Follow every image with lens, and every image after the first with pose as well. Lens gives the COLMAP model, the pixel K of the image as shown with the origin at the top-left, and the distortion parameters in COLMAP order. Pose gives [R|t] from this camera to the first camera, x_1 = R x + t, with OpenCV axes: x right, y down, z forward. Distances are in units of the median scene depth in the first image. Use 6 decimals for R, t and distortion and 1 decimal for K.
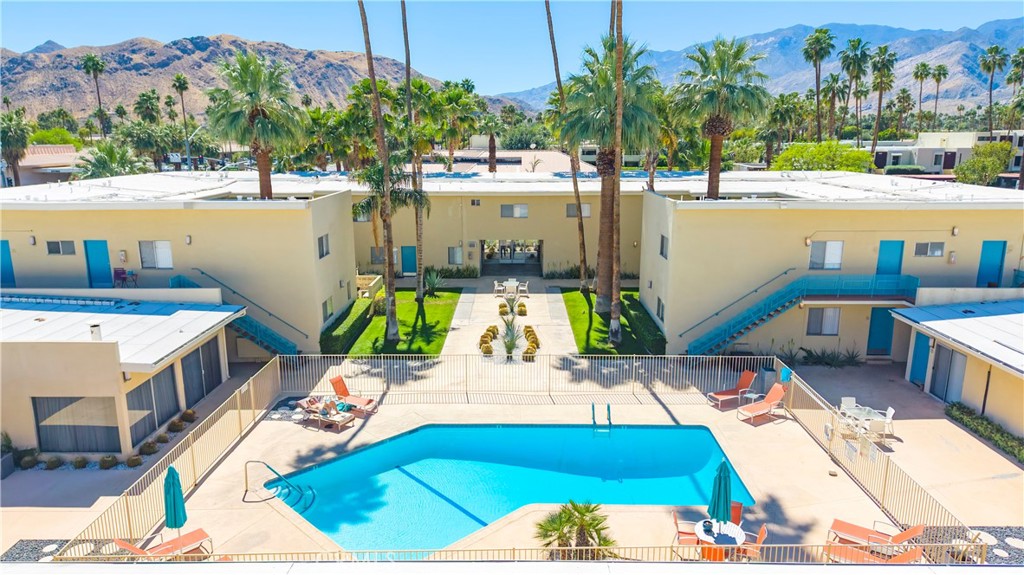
lens RADIAL K [[675.8, 0, 512.0], [0, 675.8, 287.5], [0, 0, 1]] dist [0.025203, -0.004733]
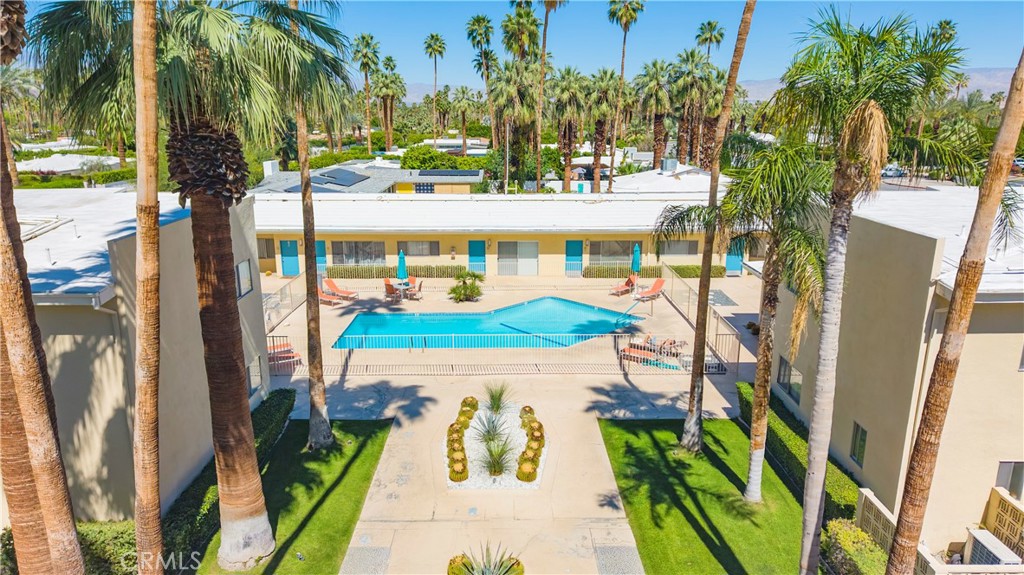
lens RADIAL K [[696.8, 0, 512.0], [0, 696.8, 287.5], [0, 0, 1]] dist [0.051080, -0.078158]
pose [[-0.999855, 0.006098, -0.015929, -0.011246], [-0.001714, 0.893255, 0.449547, -0.361506], [0.016970, 0.449509, -0.893115, 1.672600]]
